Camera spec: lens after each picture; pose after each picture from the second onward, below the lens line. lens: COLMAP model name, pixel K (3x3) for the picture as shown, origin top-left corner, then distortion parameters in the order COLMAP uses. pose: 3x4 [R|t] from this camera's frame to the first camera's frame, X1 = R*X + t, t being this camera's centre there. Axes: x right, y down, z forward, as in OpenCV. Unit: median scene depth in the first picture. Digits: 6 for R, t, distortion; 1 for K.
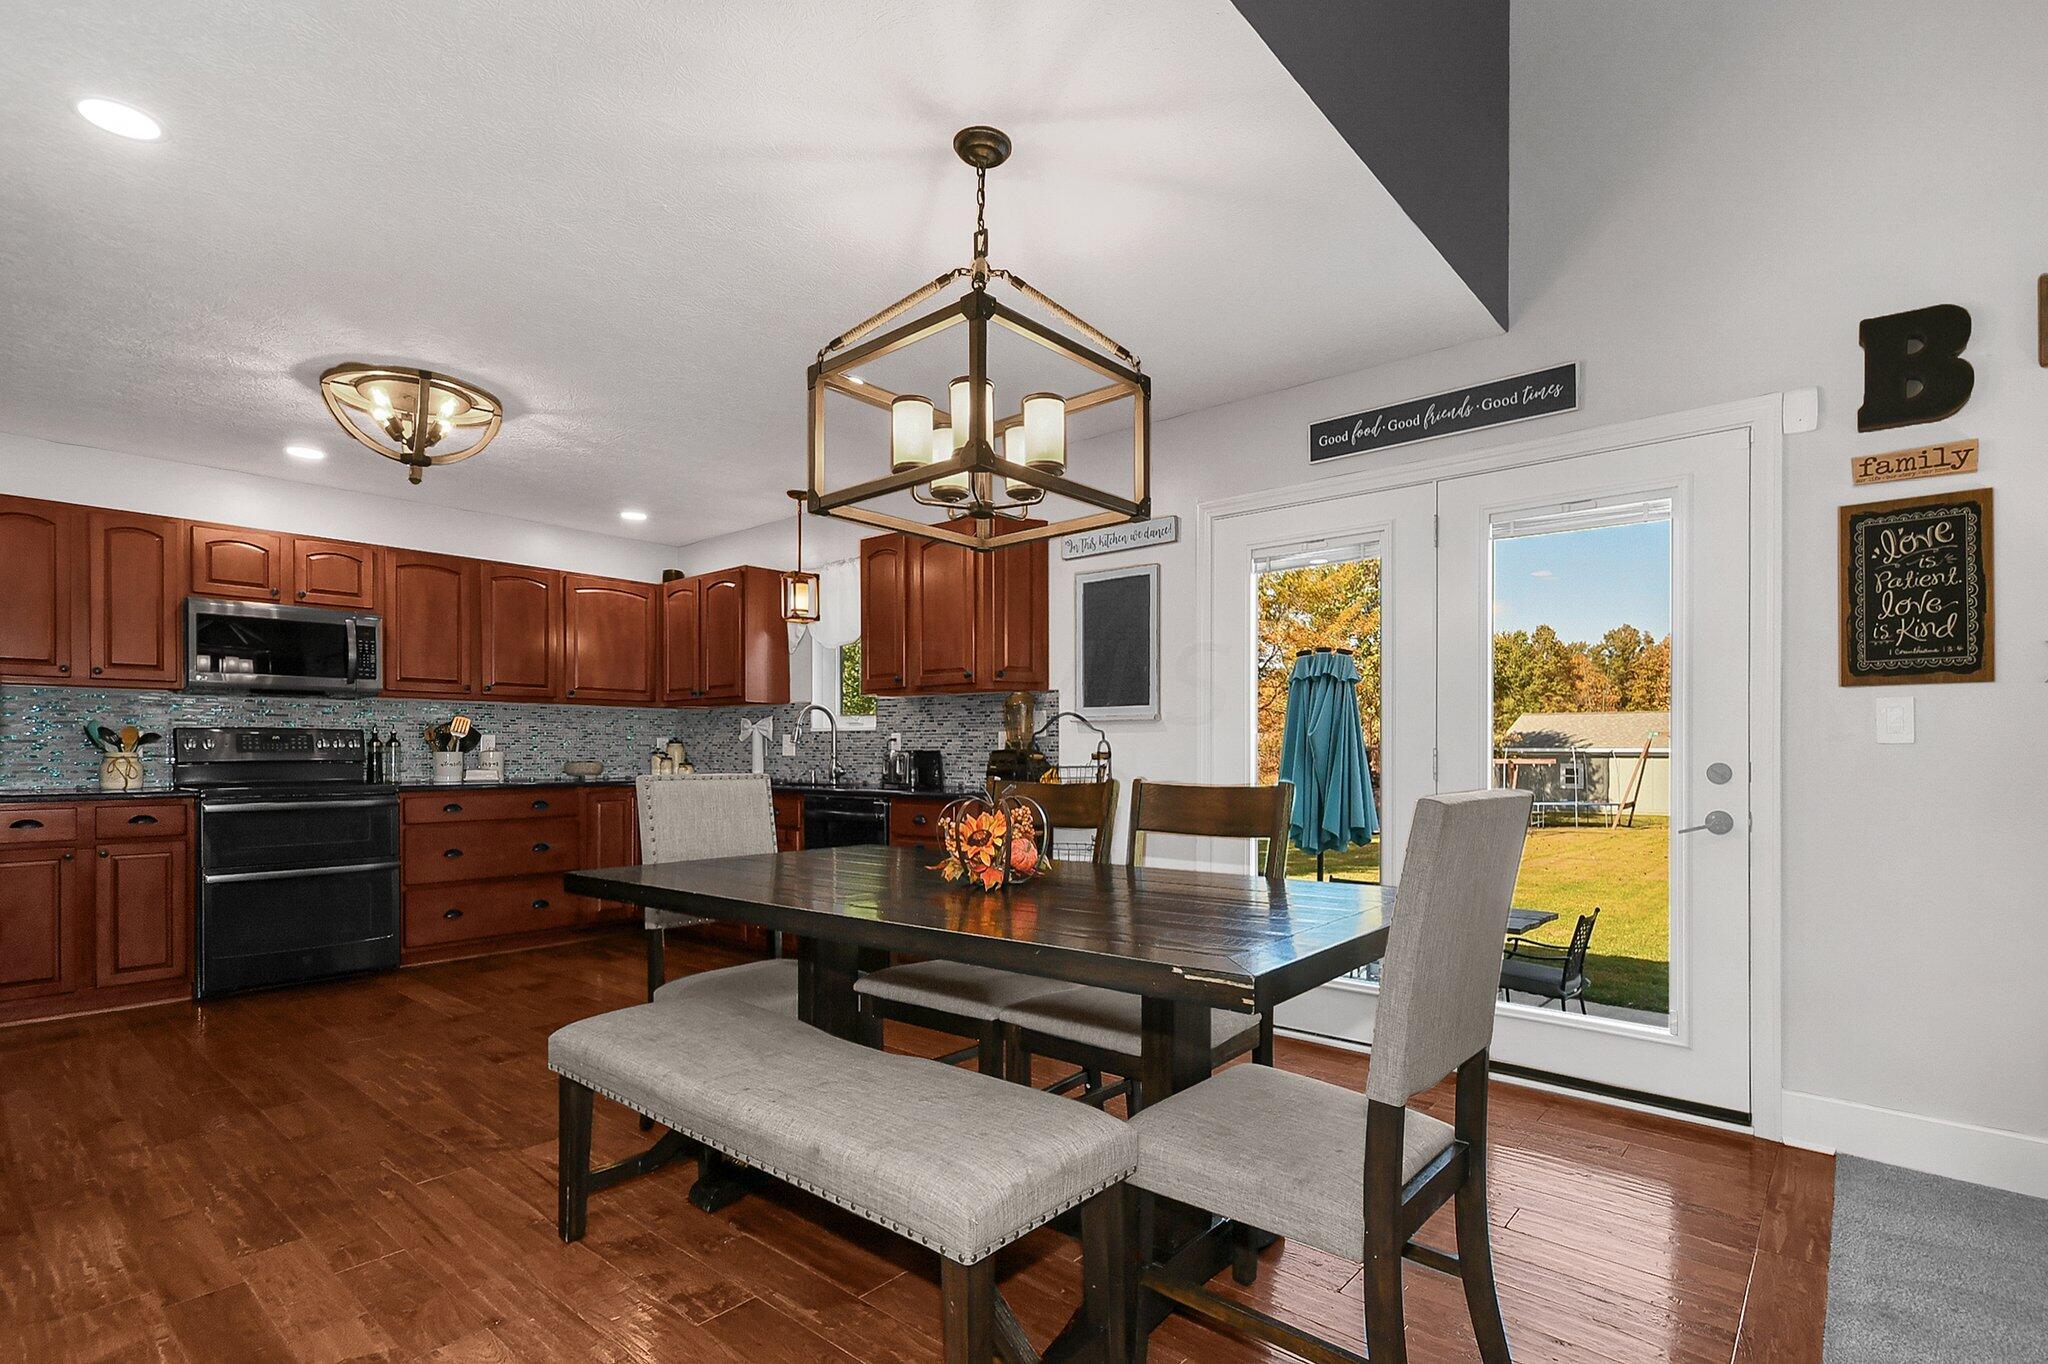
lens RADIAL K [[967.1, 0, 1035.3], [0, 967.1, 760.6], [0, 0, 1]] dist [-0.011897, -0.000608]
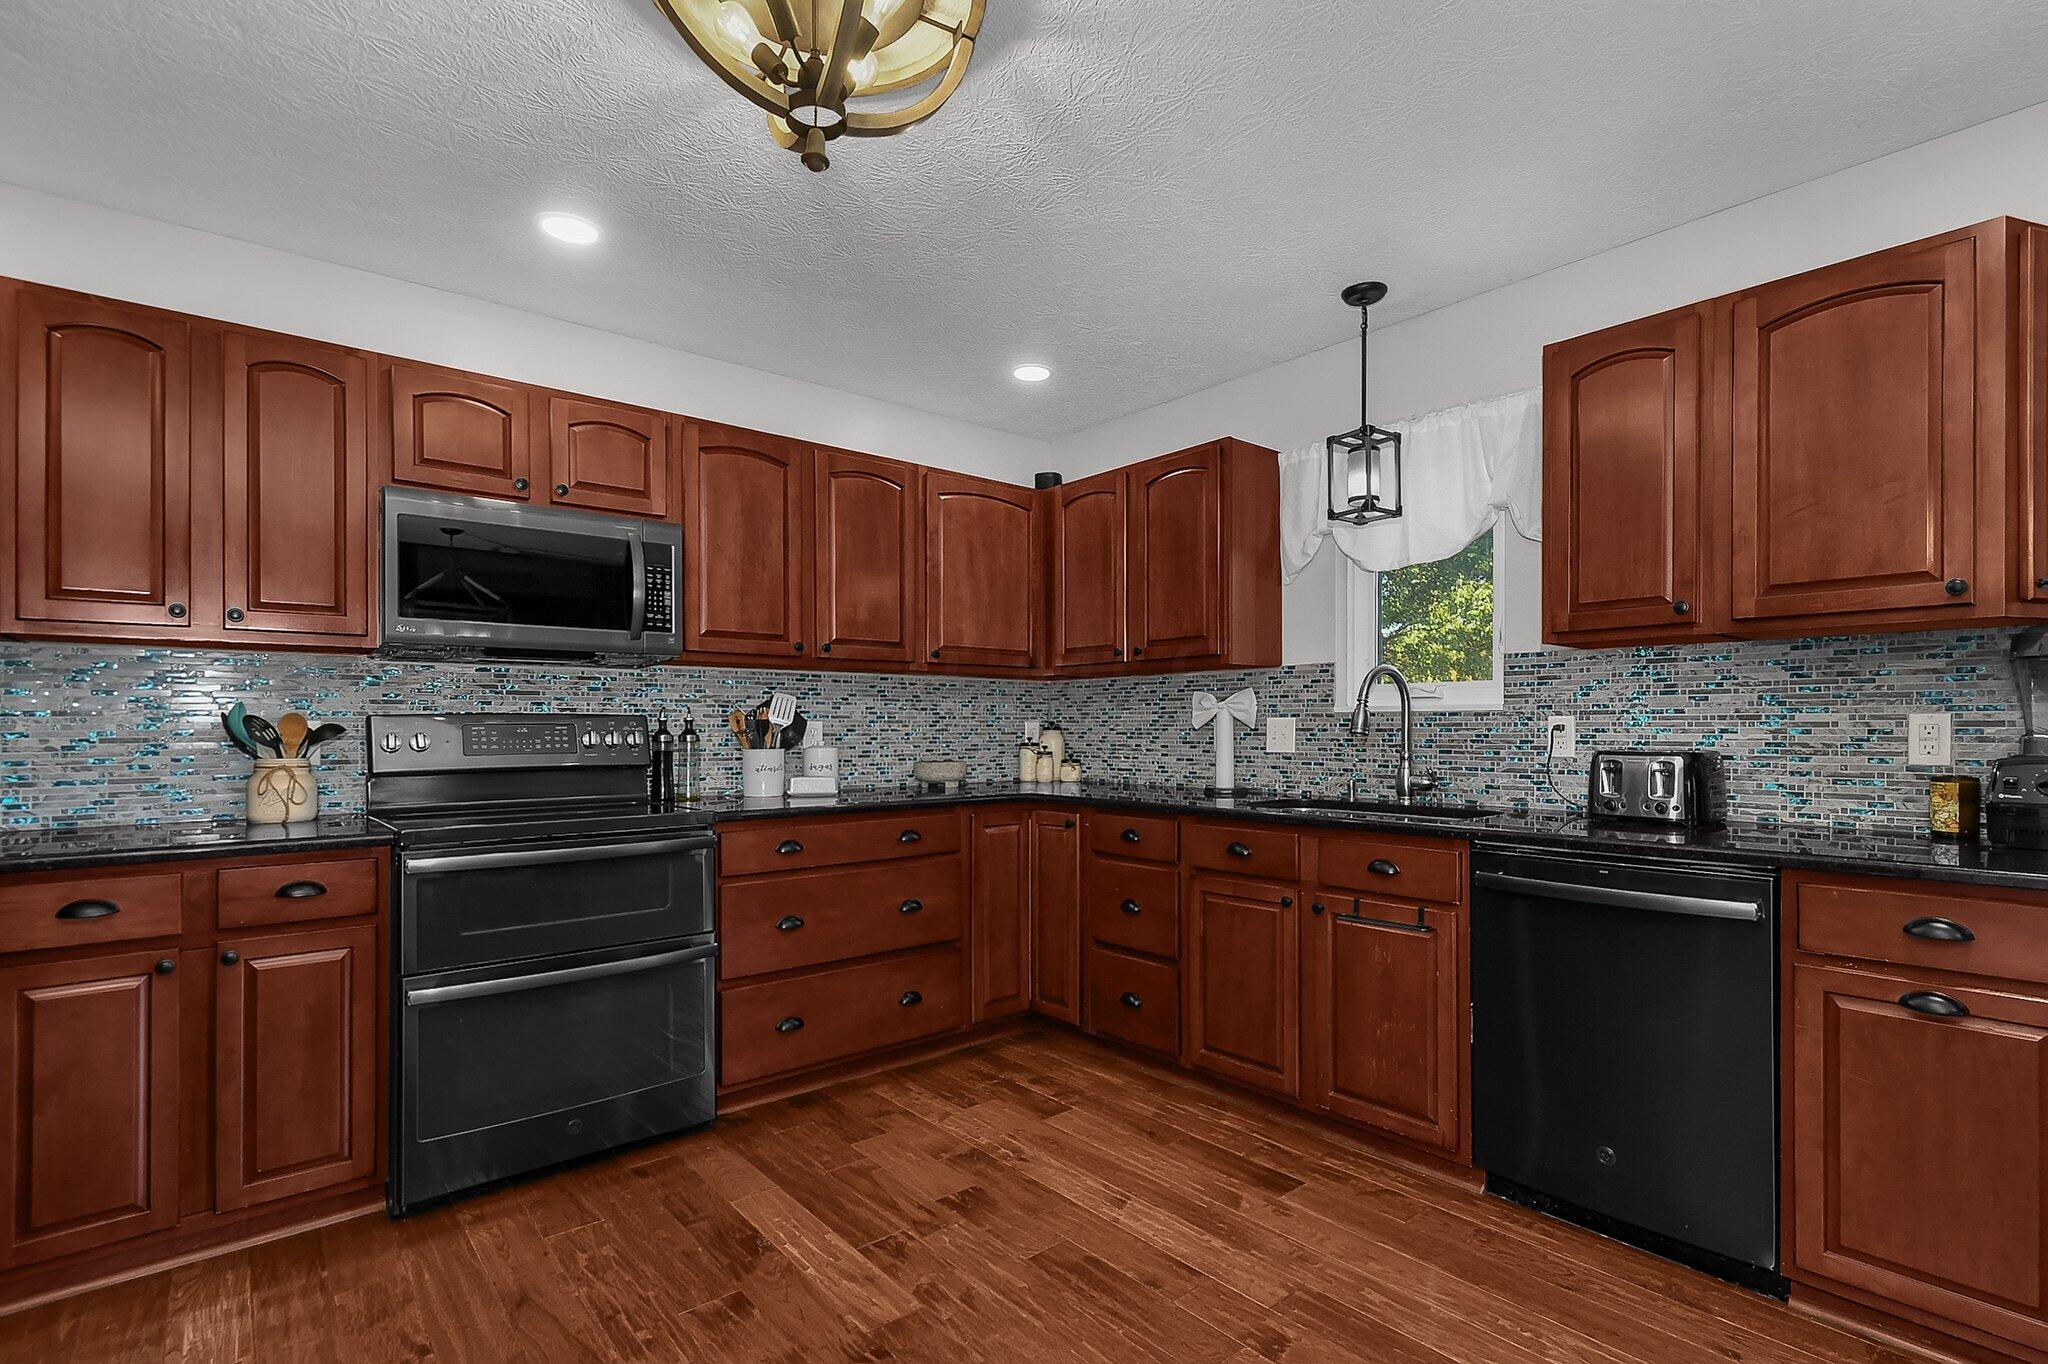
lens RADIAL K [[948.9, 0, 1021.7], [0, 948.9, 727.2], [0, 0, 1]] dist [0.002570, 0.000086]
pose [[0.985416, -0.003577, -0.170123, -0.351599], [0.002272, 0.999967, -0.007864, -0.018919], [0.170145, 0.007362, 0.985391, 0.429798]]
